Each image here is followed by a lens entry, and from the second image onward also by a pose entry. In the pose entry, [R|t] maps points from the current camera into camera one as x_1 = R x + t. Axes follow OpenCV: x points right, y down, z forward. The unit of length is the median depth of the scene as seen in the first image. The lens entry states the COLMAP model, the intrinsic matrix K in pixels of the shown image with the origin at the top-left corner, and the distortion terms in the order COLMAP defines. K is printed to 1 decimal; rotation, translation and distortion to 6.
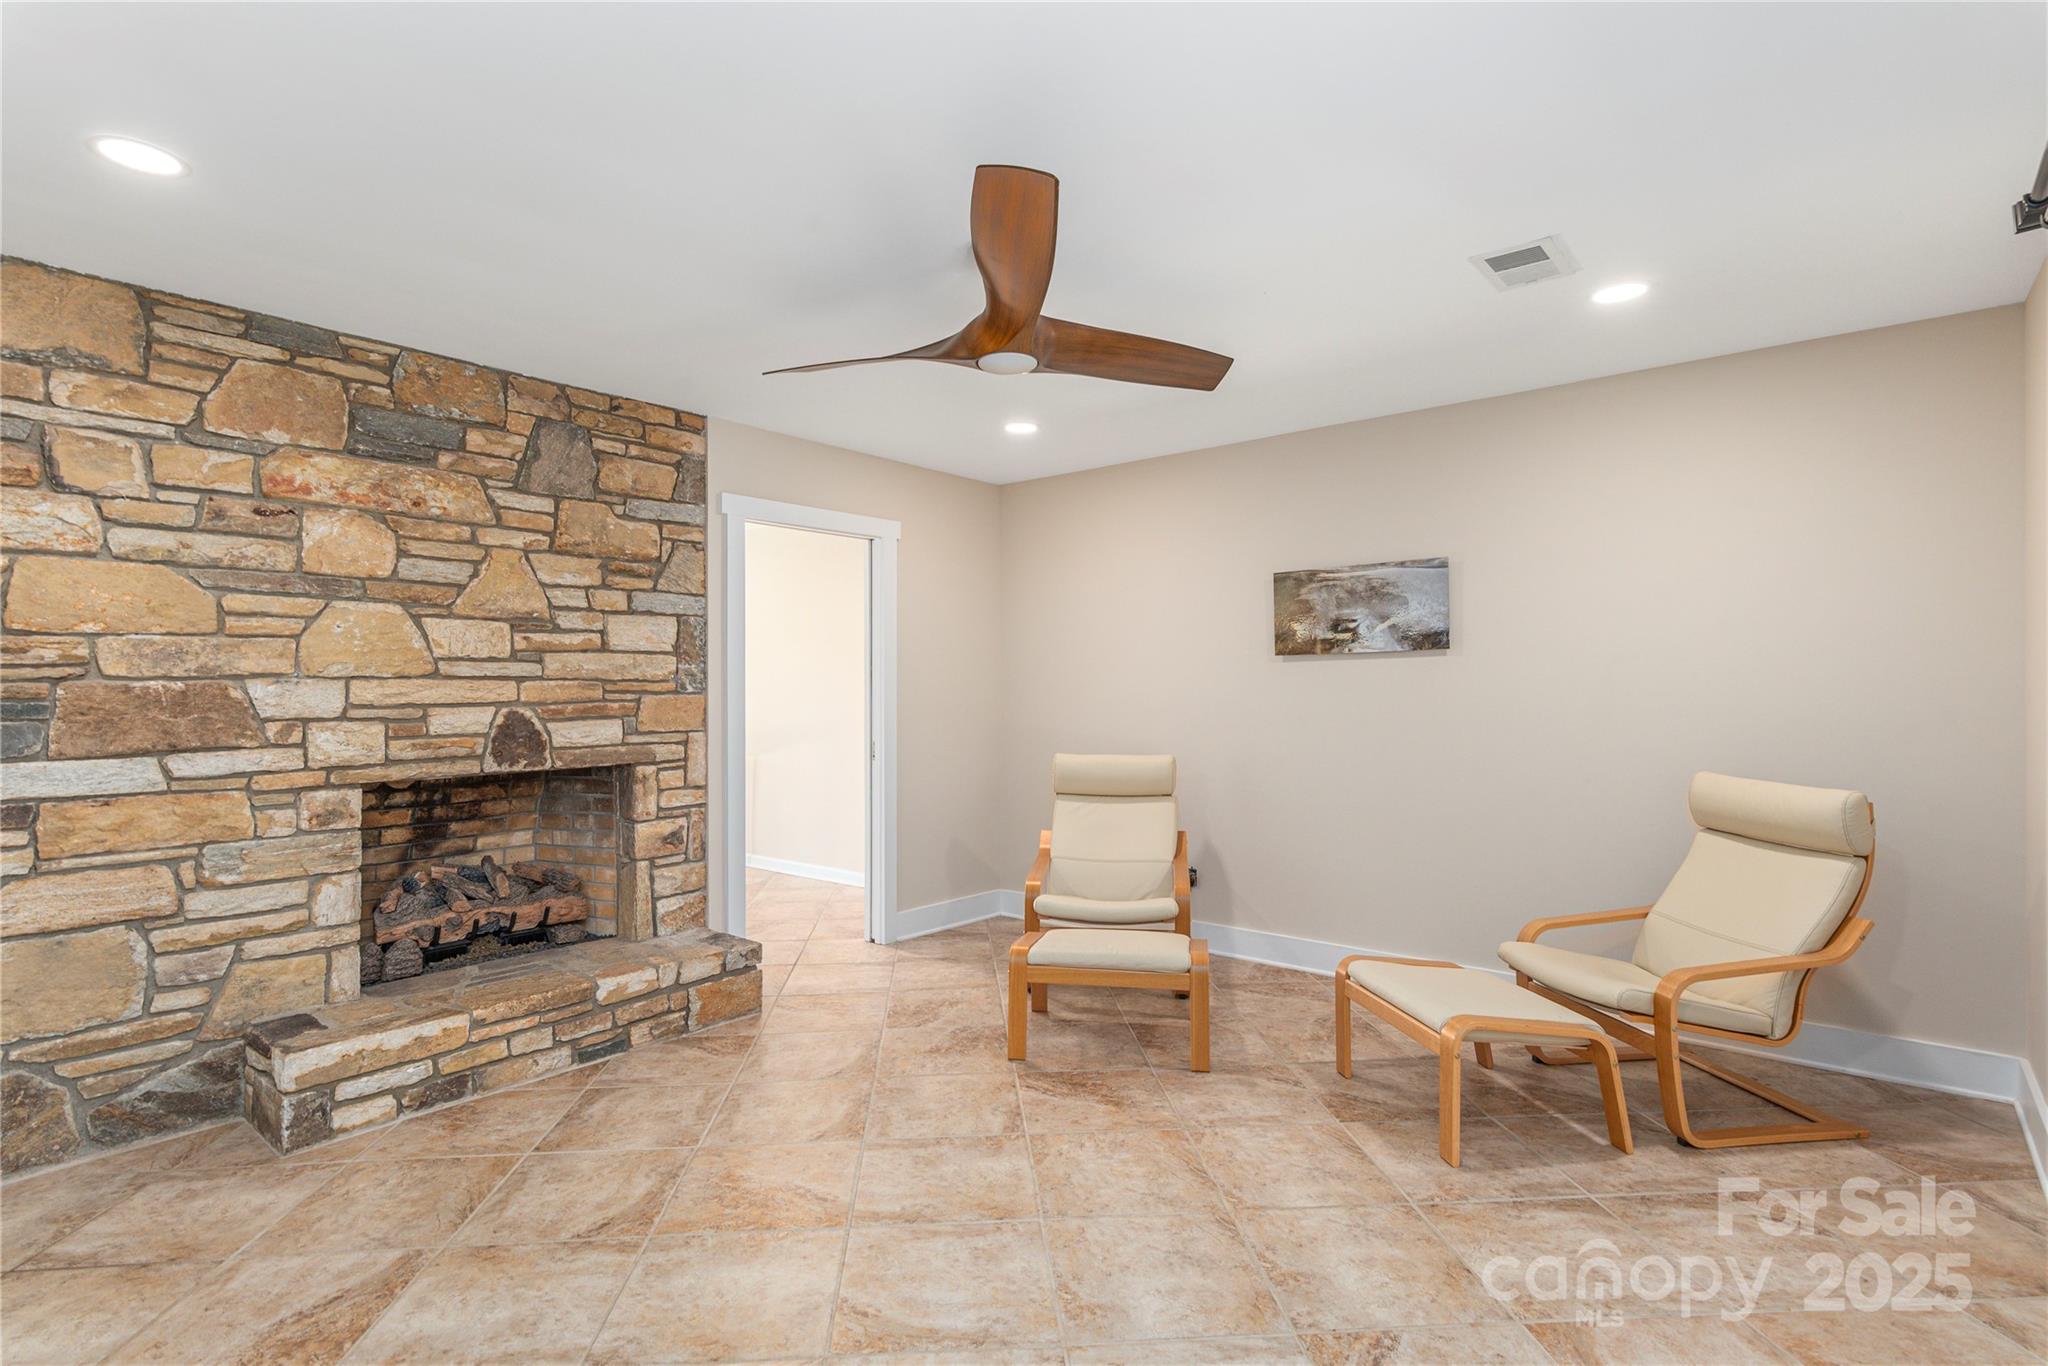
lens RADIAL K [[1001.4, 0, 1087.8], [0, 1001.4, 664.5], [0, 0, 1]] dist [0.009656, -0.000894]
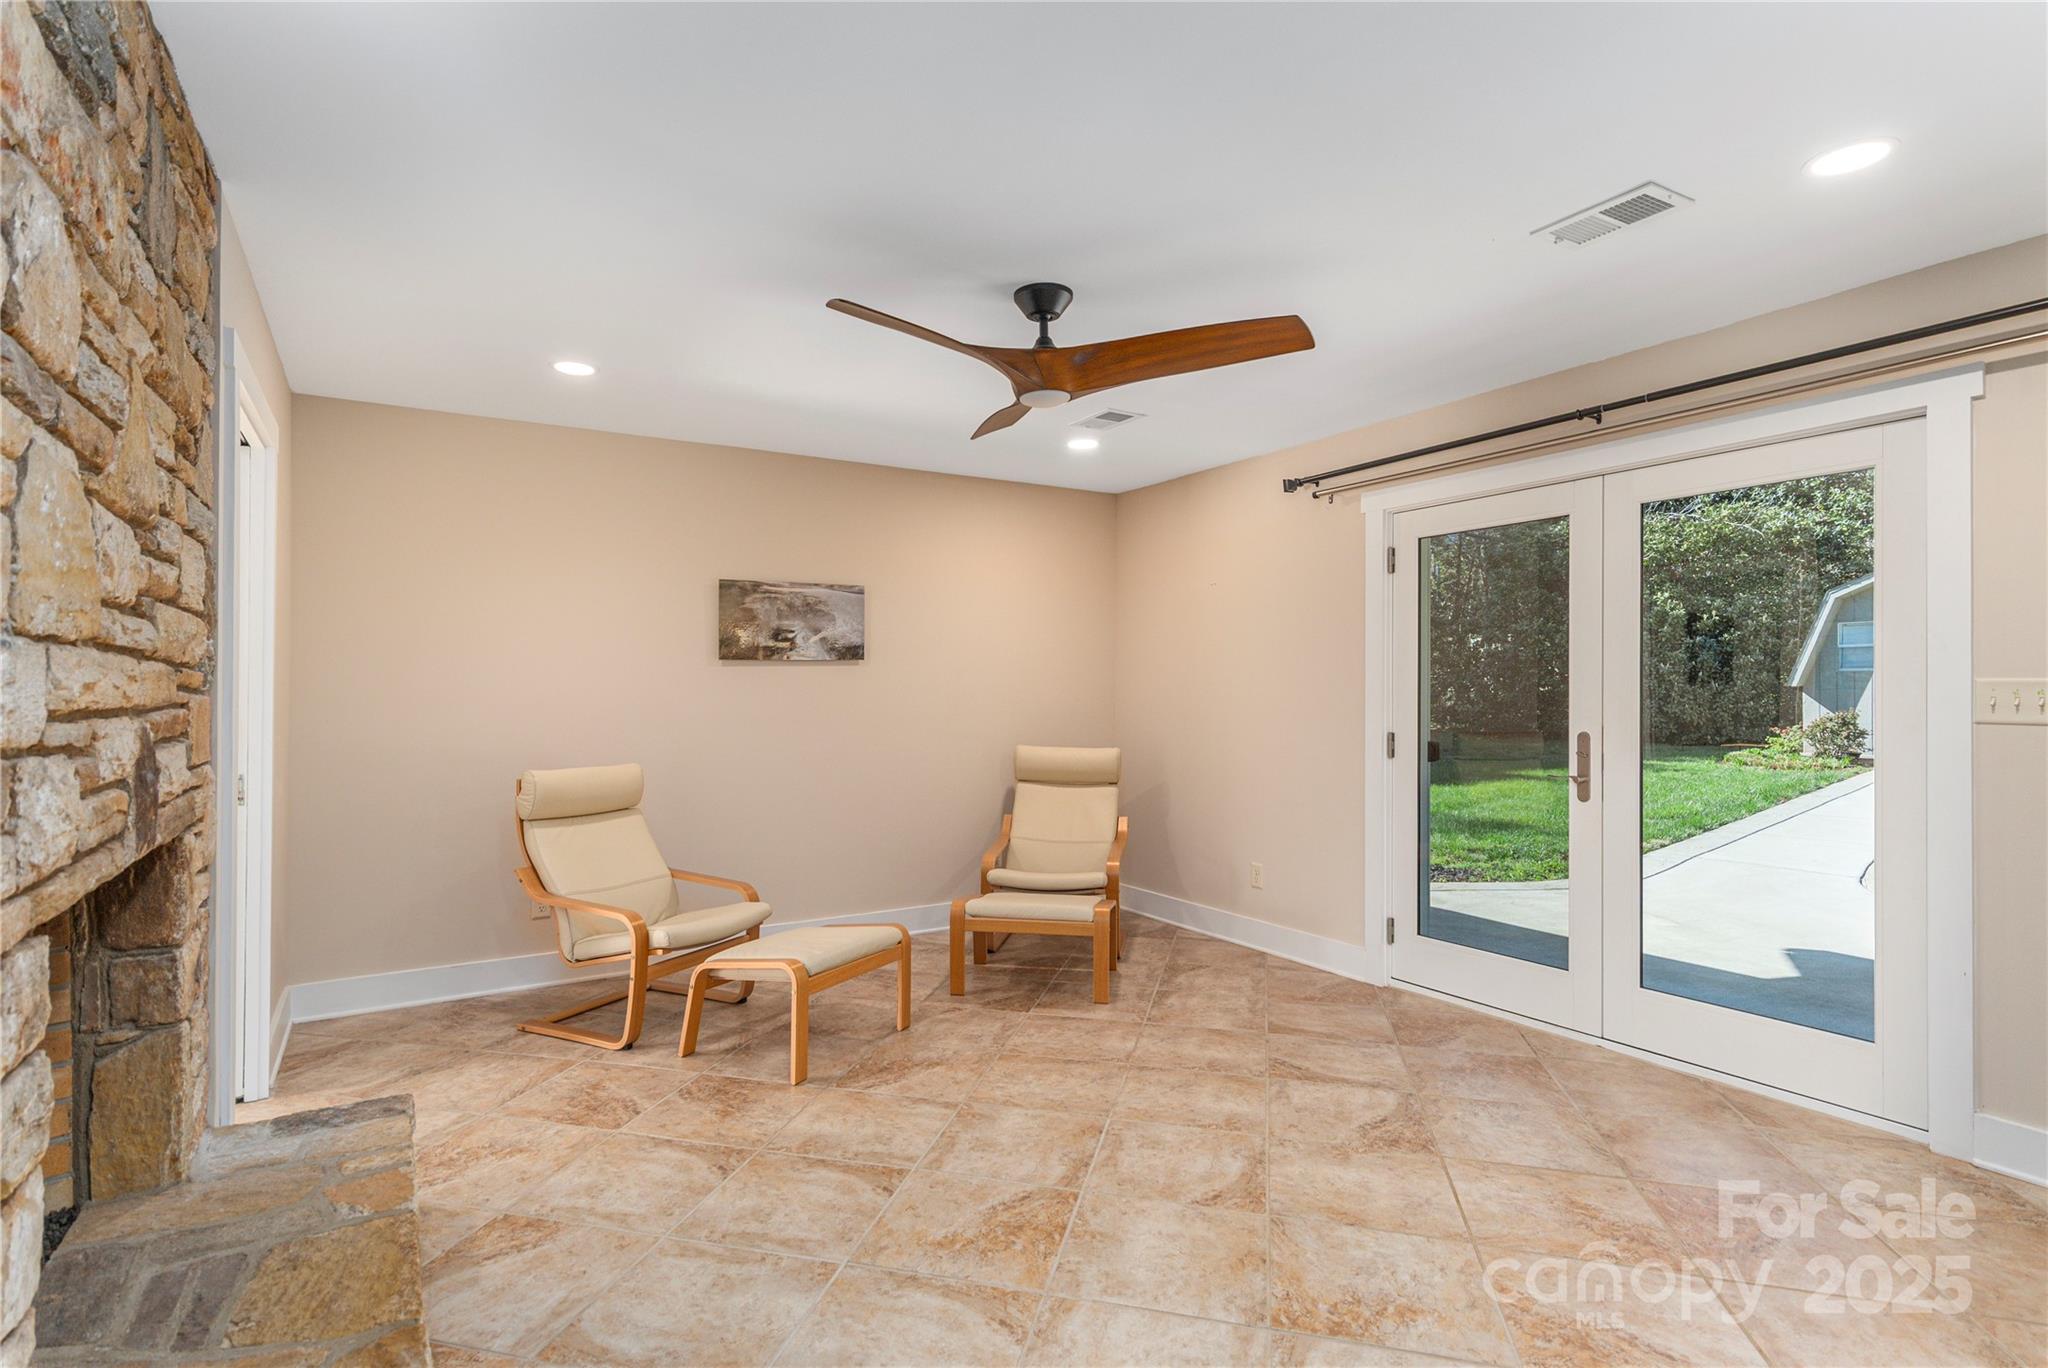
lens RADIAL K [[1001.4, 0, 975.5], [0, 1001.4, 677.6], [0, 0, 1]] dist [0.009656, -0.000894]
pose [[0.360158, 0.017335, 0.932730, -0.744035], [-0.019166, 0.999754, -0.011180, 0.017519], [-0.932694, -0.013850, 0.360402, 0.423779]]
